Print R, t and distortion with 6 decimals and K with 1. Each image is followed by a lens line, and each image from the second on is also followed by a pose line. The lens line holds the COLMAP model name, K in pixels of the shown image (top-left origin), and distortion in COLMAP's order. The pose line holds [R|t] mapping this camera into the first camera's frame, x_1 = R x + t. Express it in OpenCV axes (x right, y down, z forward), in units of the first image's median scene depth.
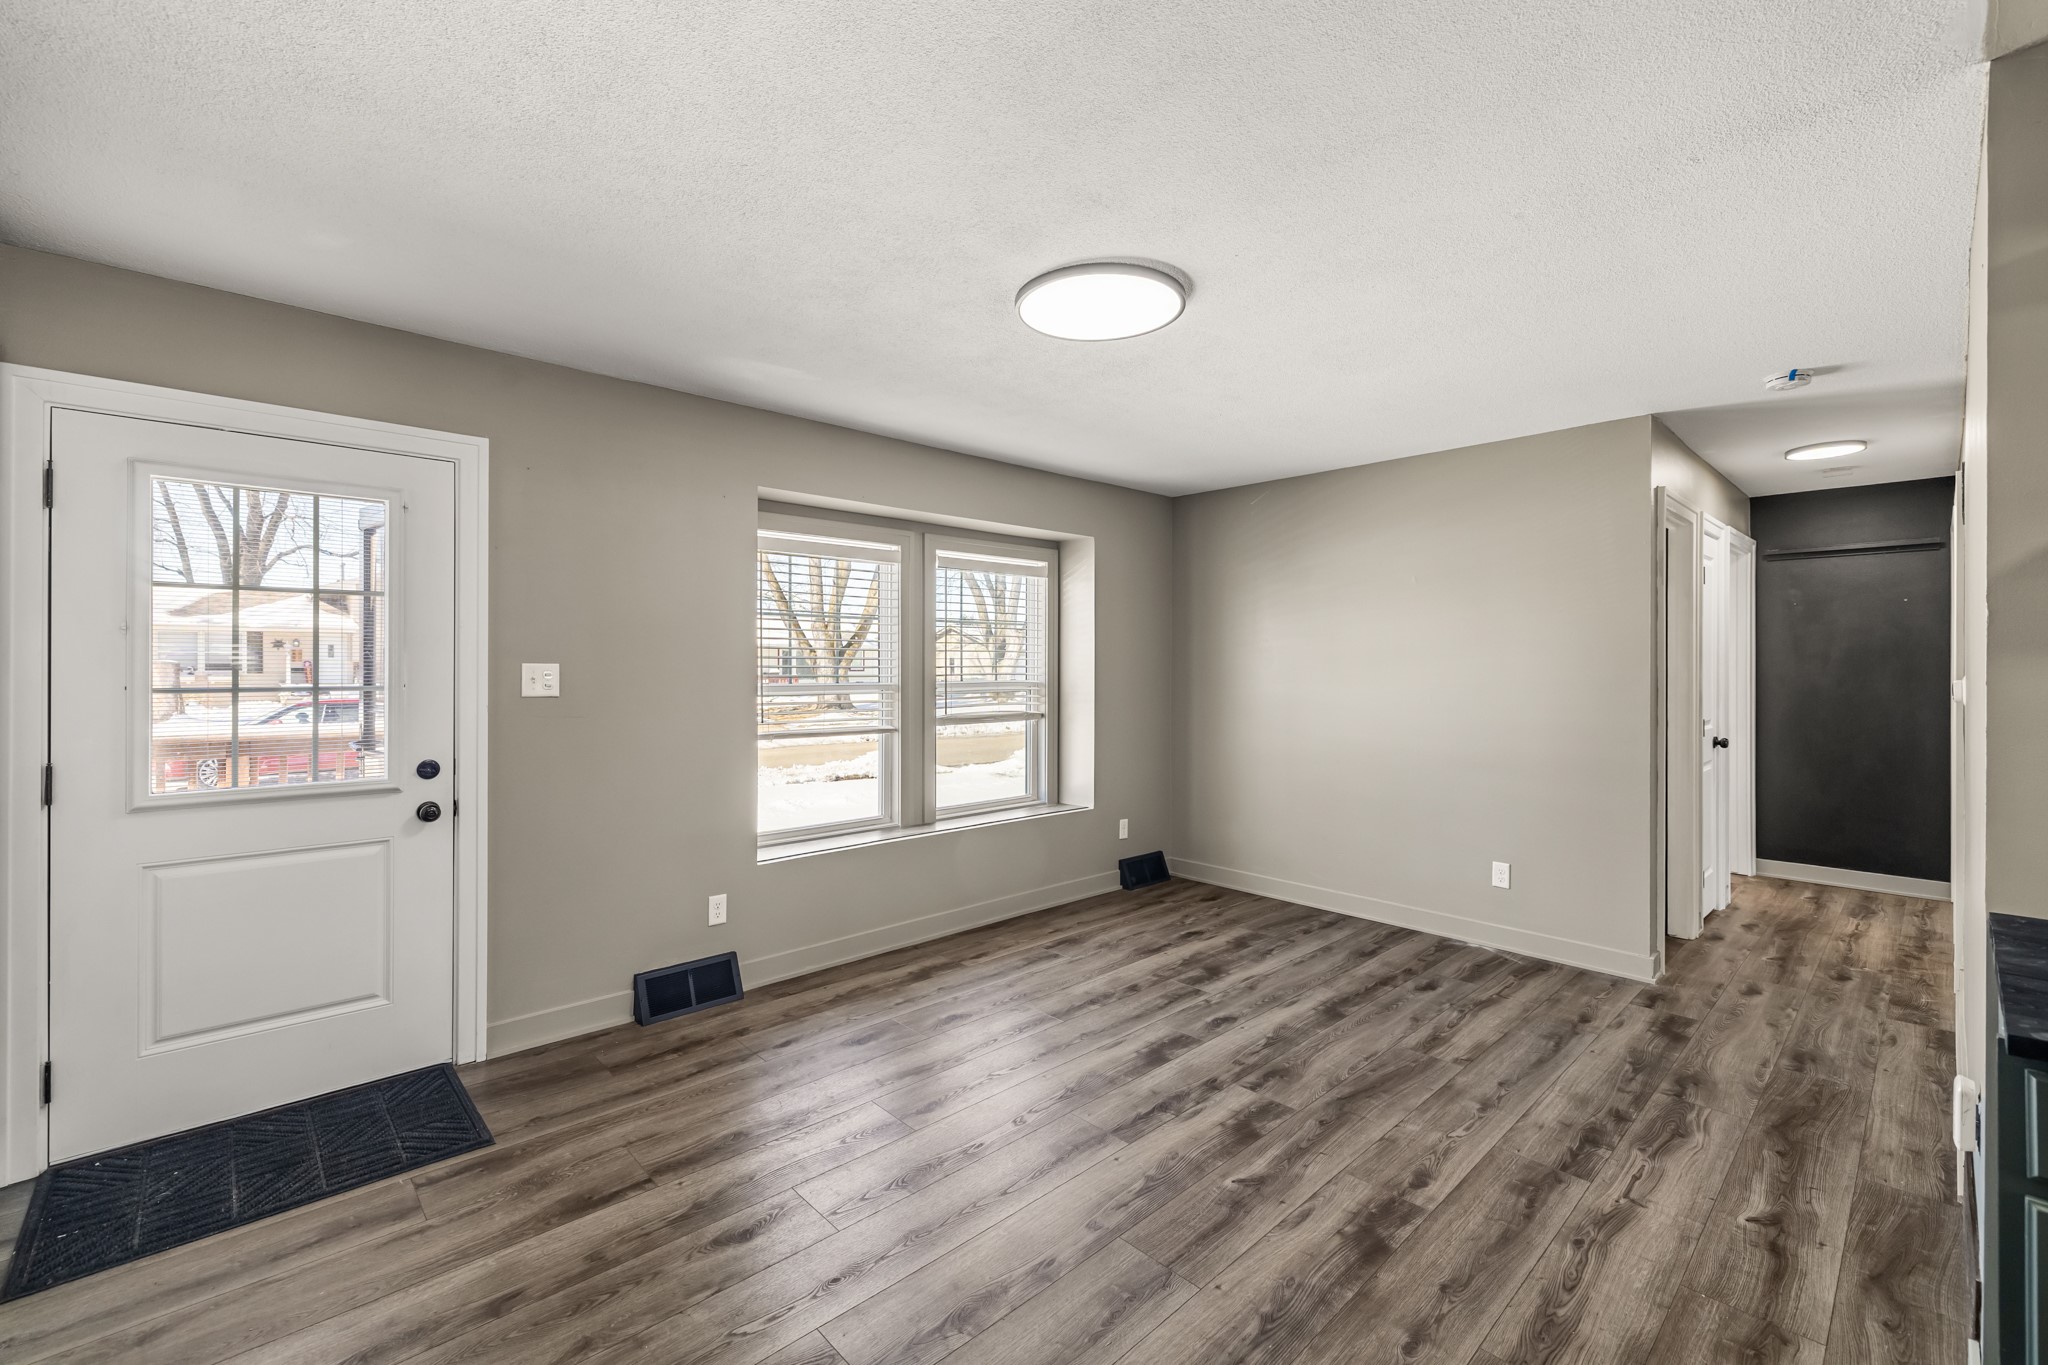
lens RADIAL K [[860.3, 0, 1014.8], [0, 860.3, 671.1], [0, 0, 1]] dist [0.001116, 0.000232]
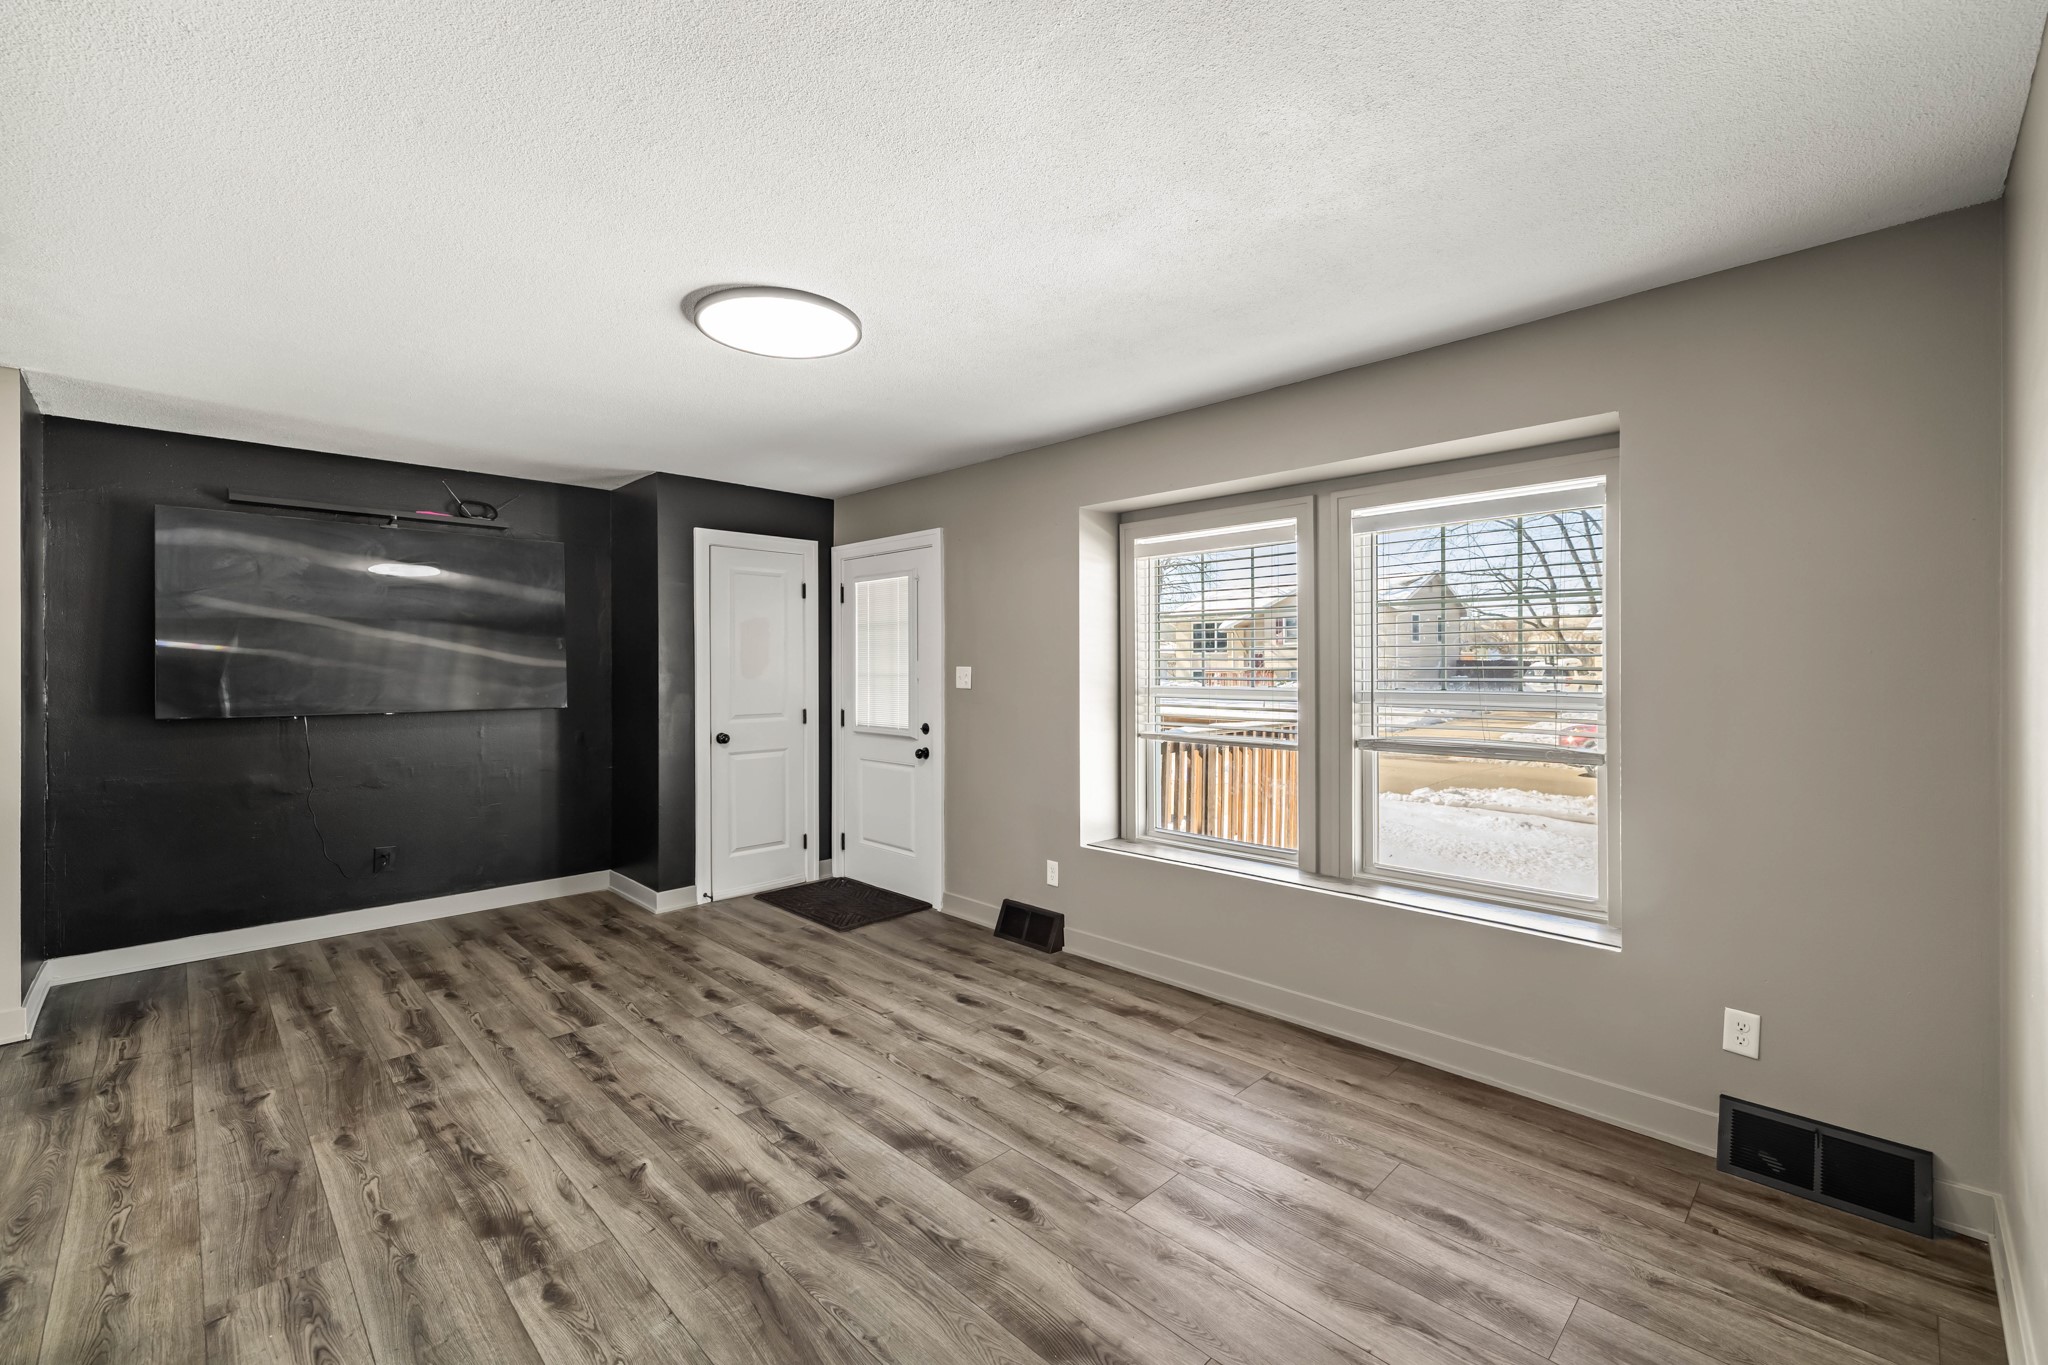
lens RADIAL K [[860.3, 0, 1014.9], [0, 860.3, 674.6], [0, 0, 1]] dist [0.001116, 0.000232]
pose [[0.028042, 0.007016, -0.999582, 1.011979], [-0.004472, 0.999966, 0.006894, -0.006744], [0.999597, 0.004277, 0.028073, 1.099146]]
